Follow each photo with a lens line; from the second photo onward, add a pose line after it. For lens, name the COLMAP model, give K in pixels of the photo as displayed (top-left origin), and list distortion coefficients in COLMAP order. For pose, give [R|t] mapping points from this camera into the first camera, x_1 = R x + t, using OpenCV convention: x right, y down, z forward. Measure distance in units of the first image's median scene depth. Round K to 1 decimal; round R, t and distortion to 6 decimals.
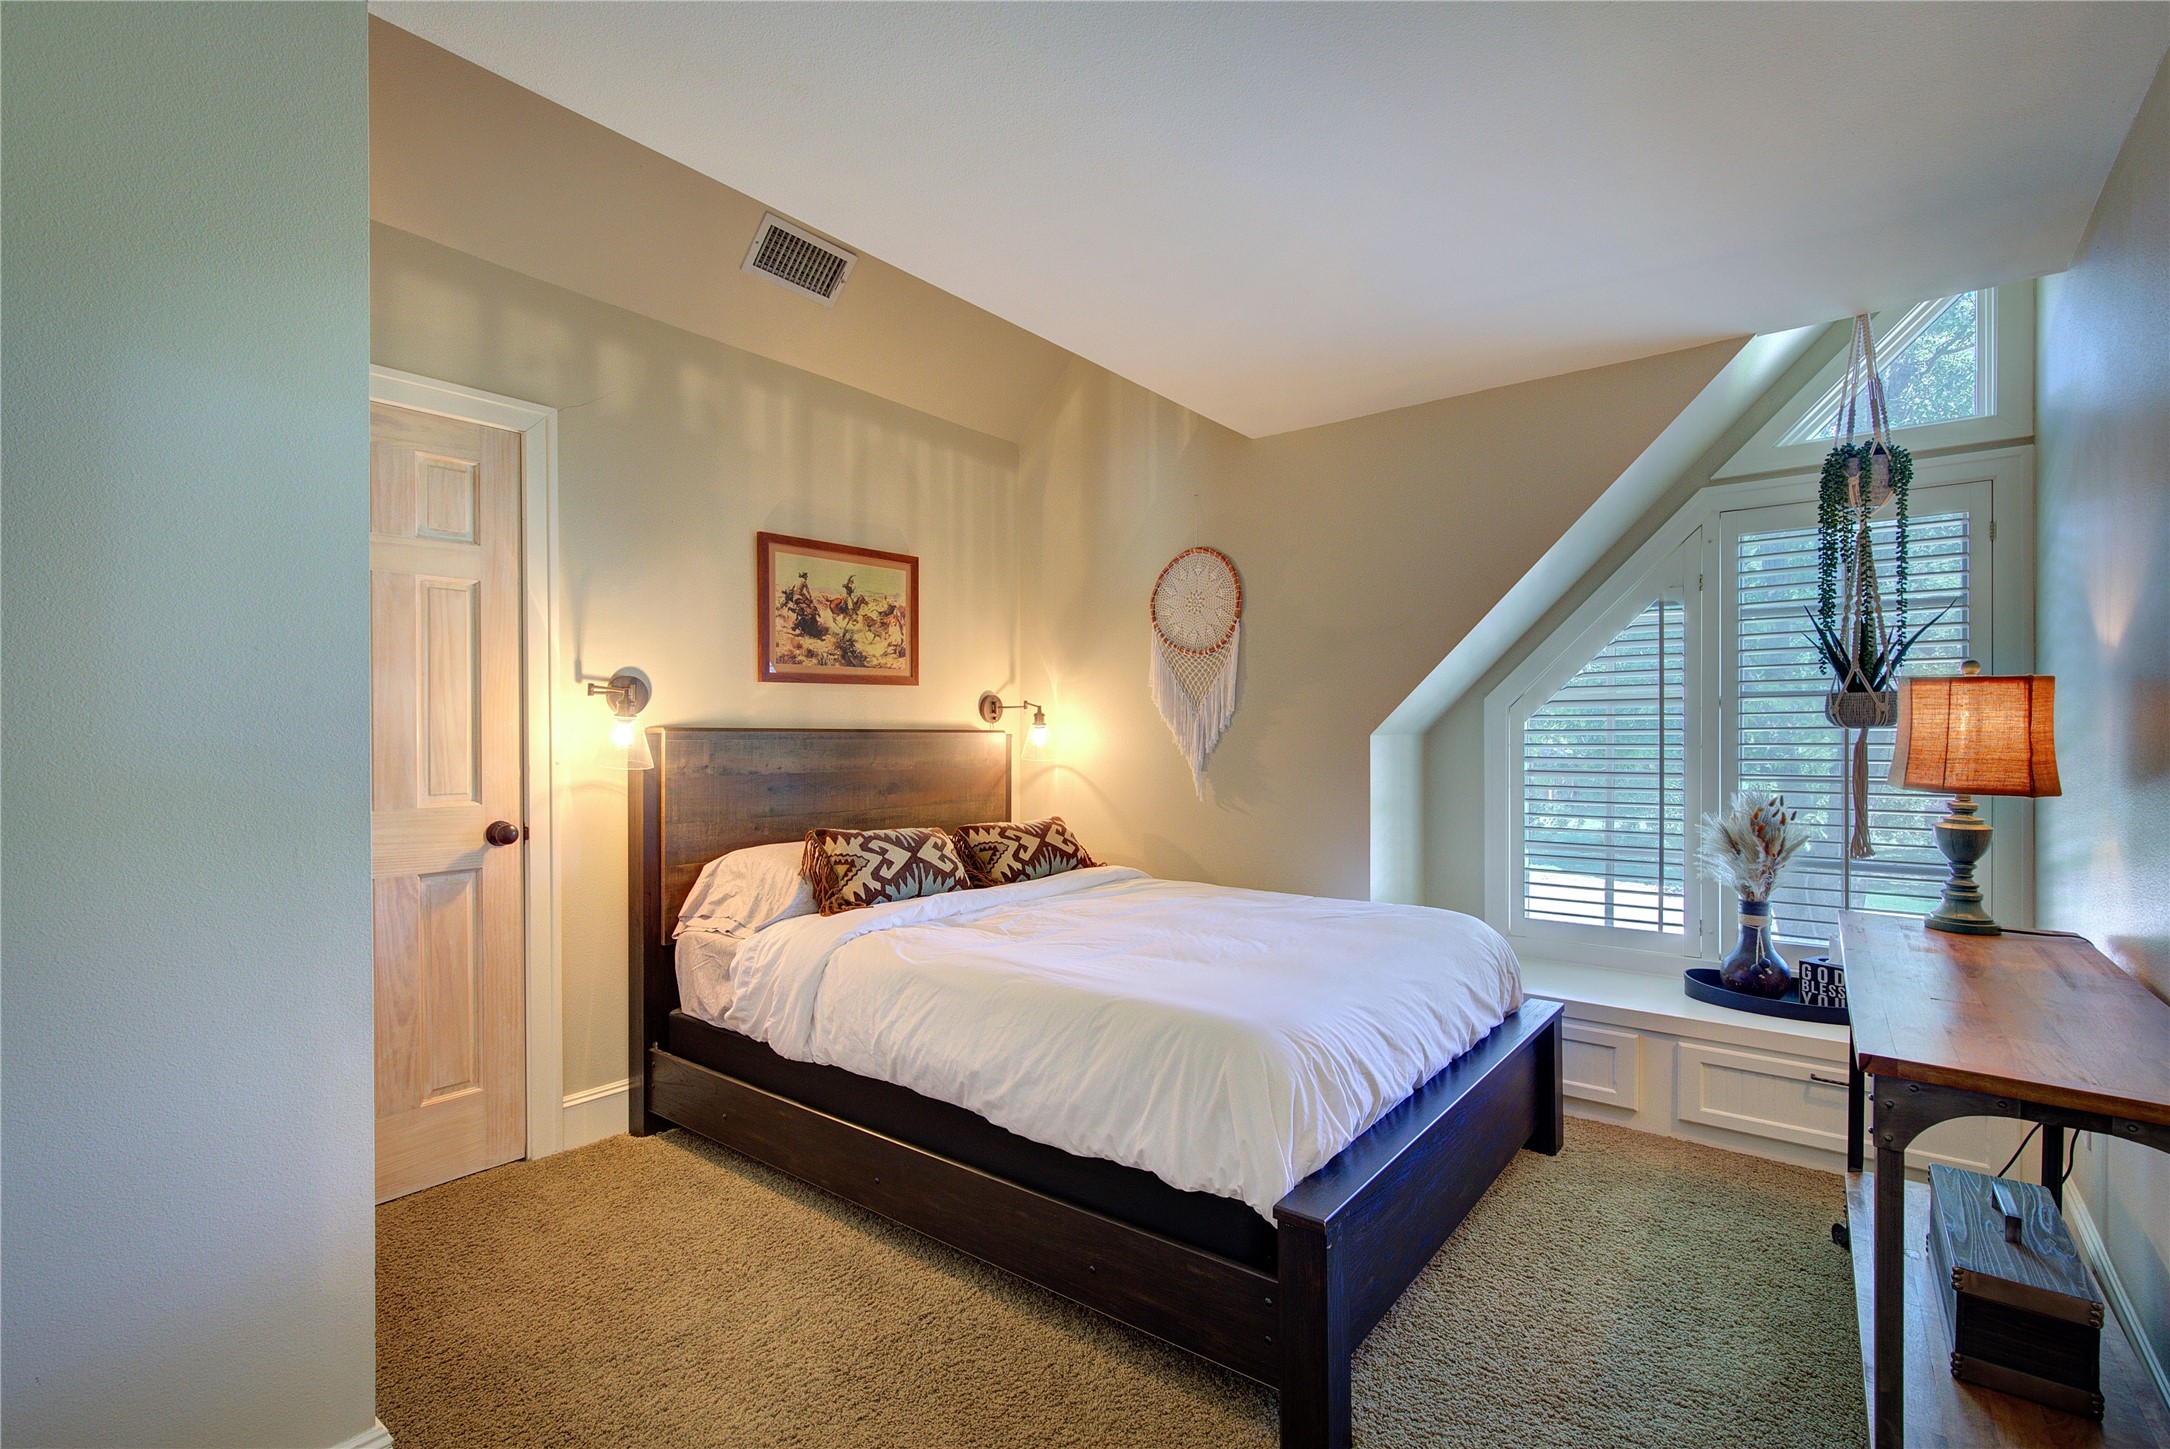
lens RADIAL K [[981.1, 0, 1092.2], [0, 981.1, 734.9], [0, 0, 1]] dist [-0.003545, 0.000698]
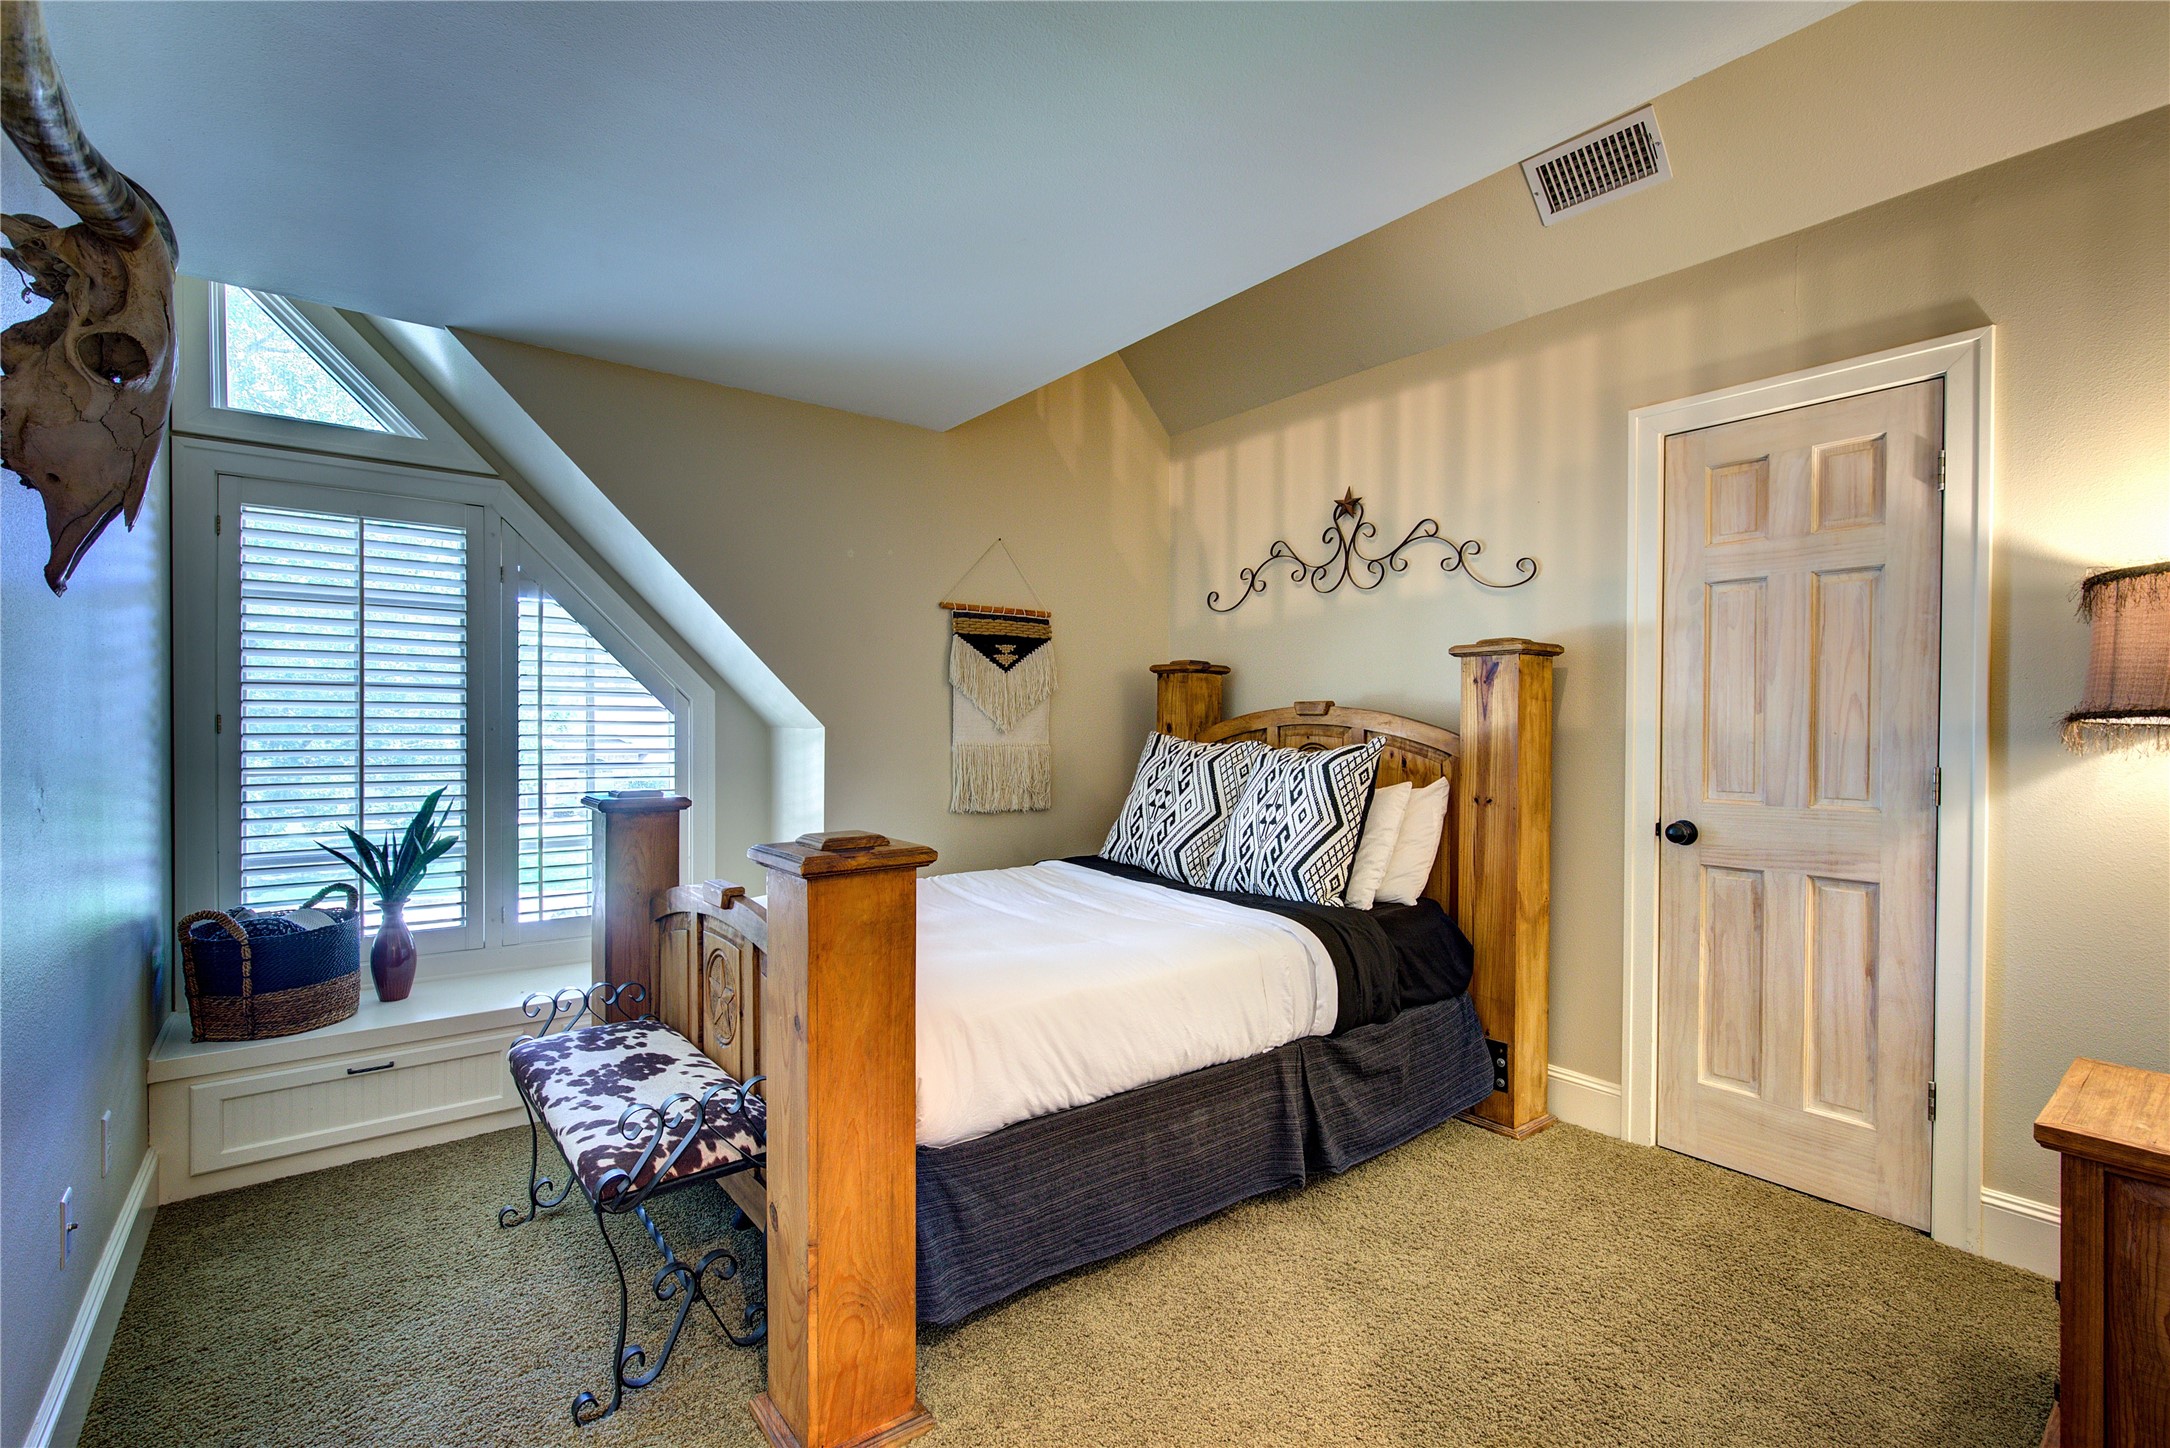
lens RADIAL K [[981.1, 0, 1092.2], [0, 981.1, 734.4], [0, 0, 1]] dist [-0.003545, 0.000698]
pose [[-0.243315, 0.012679, -0.969864, 0.566910], [-0.006107, 0.999875, 0.014603, -0.002839], [0.969928, 0.009476, -0.243207, 0.706752]]
